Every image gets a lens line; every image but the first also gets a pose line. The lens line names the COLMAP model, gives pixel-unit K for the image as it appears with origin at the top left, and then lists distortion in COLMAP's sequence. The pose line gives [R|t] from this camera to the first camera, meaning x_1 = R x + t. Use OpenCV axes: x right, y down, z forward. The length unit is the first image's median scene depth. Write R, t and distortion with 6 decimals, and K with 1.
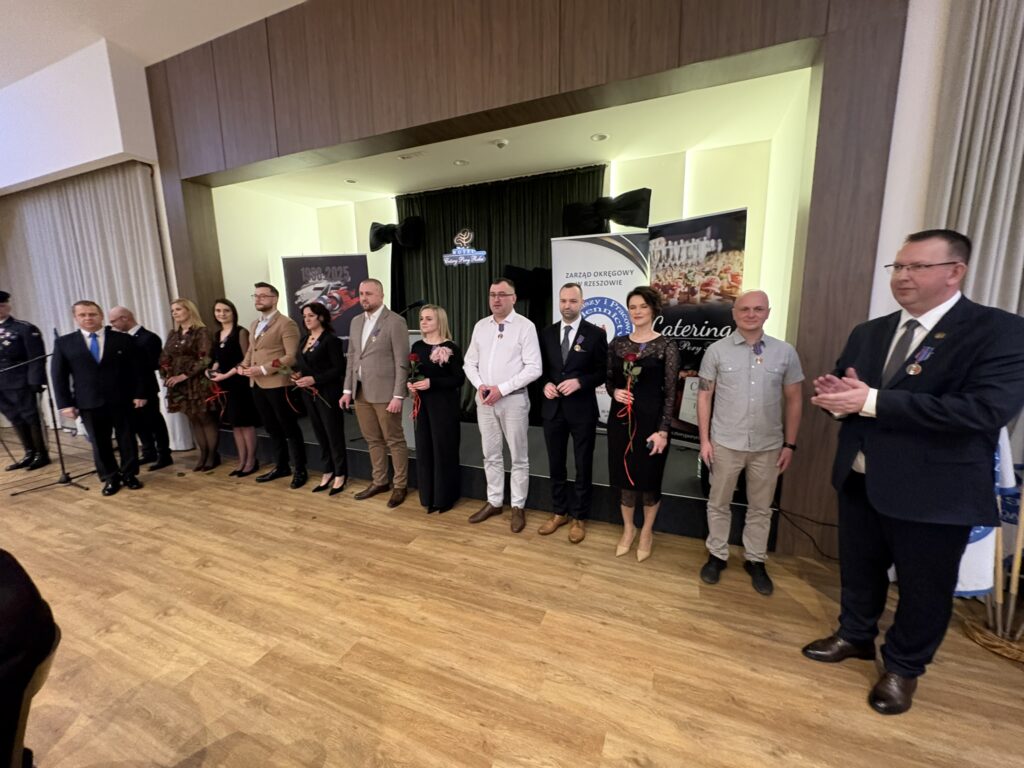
lens RADIAL K [[407.8, 0, 511.0], [0, 407.8, 383.5], [0, 0, 1]] dist [-0.000131, 0.000610]
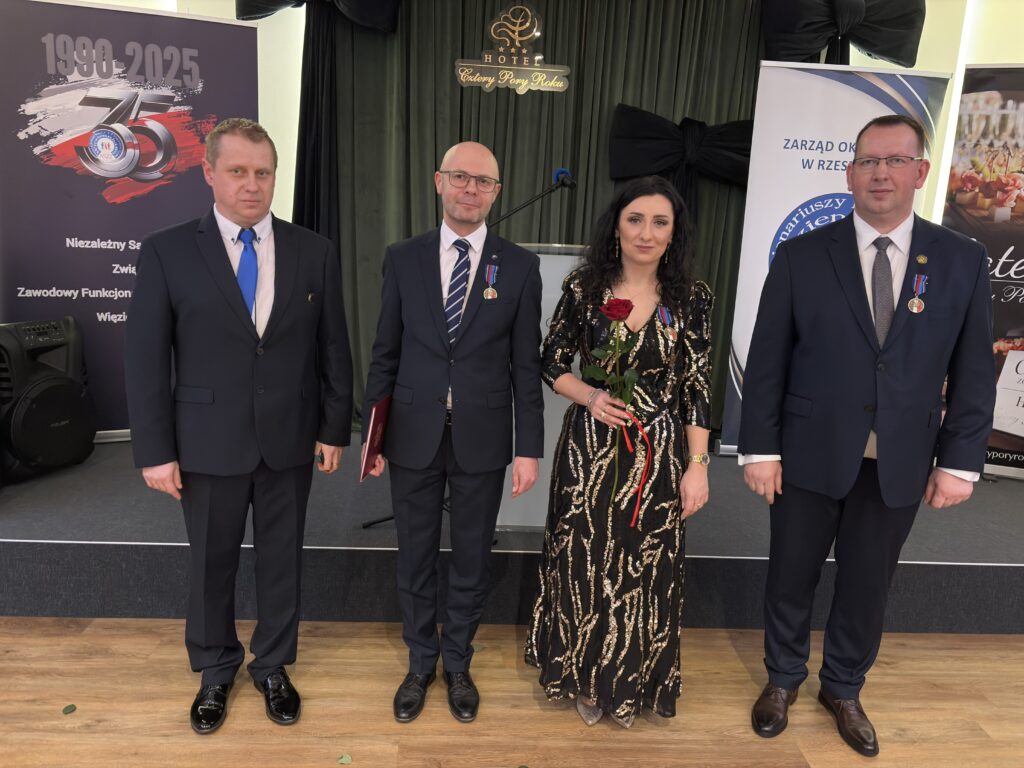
lens RADIAL K [[781.3, 0, 509.2], [0, 781.3, 377.0], [0, 0, 1]] dist [0.042357, -0.032285]
pose [[0.898190, -0.028901, 0.438656, -0.699034], [0.008397, 0.998782, 0.048612, -0.040343], [-0.439527, -0.039979, 0.897339, 0.343489]]
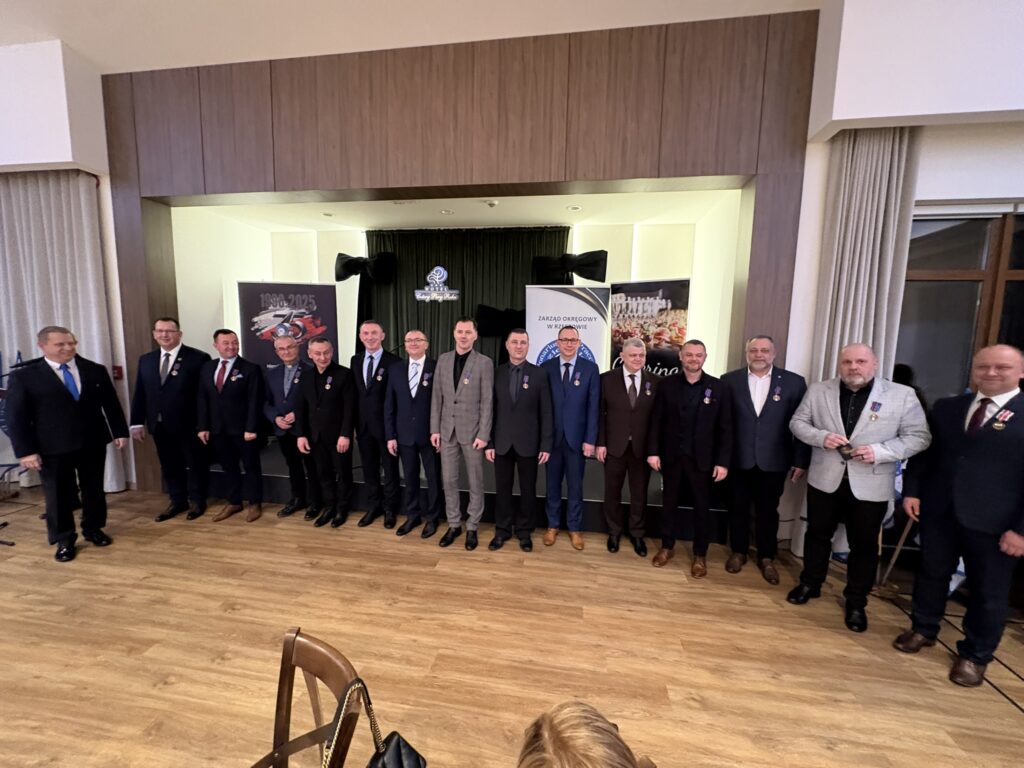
lens RADIAL K [[407.8, 0, 511.4], [0, 407.8, 384.0], [0, 0, 1]] dist [-0.000131, 0.000610]
pose [[0.970855, 0.006737, 0.239573, -0.254859], [0.005728, 0.998667, -0.051297, -0.026891], [-0.239599, 0.051174, 0.969522, -0.097414]]
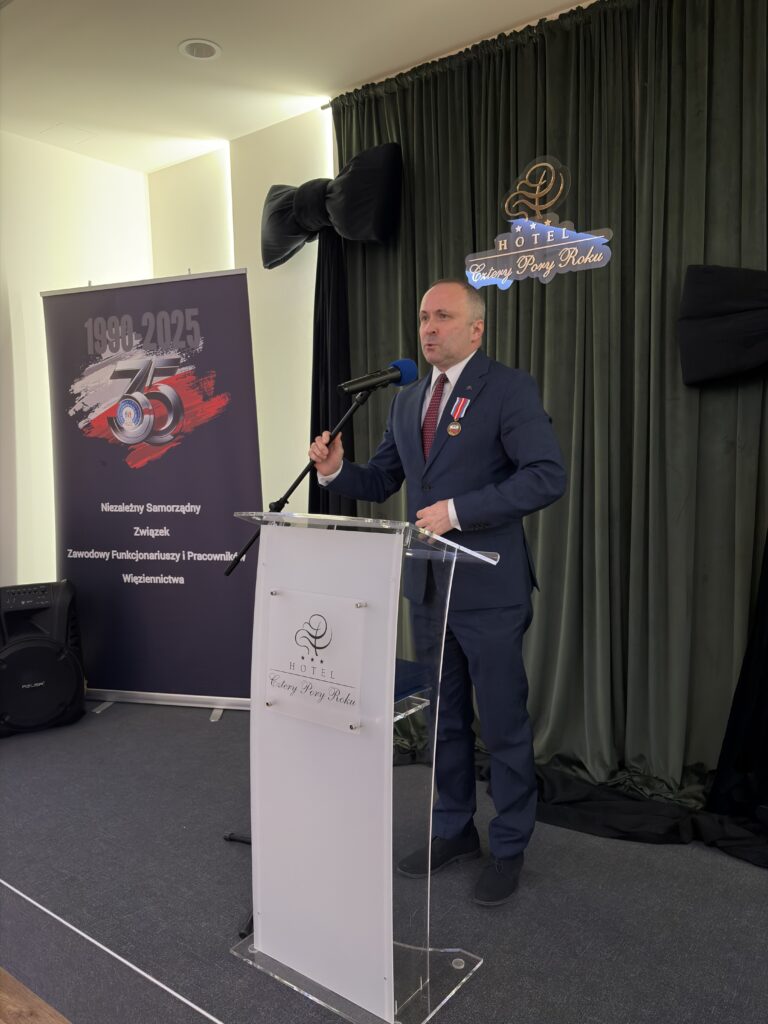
lens RADIAL K [[781.3, 0, 375.6], [0, 781.3, 510.0], [0, 0, 1]] dist [0.042357, -0.032285]
pose [[0.964168, 0.017994, -0.264681, -0.100919], [-0.036171, 0.997297, -0.063963, -0.112300], [0.262814, 0.071245, 0.962212, 0.593132]]
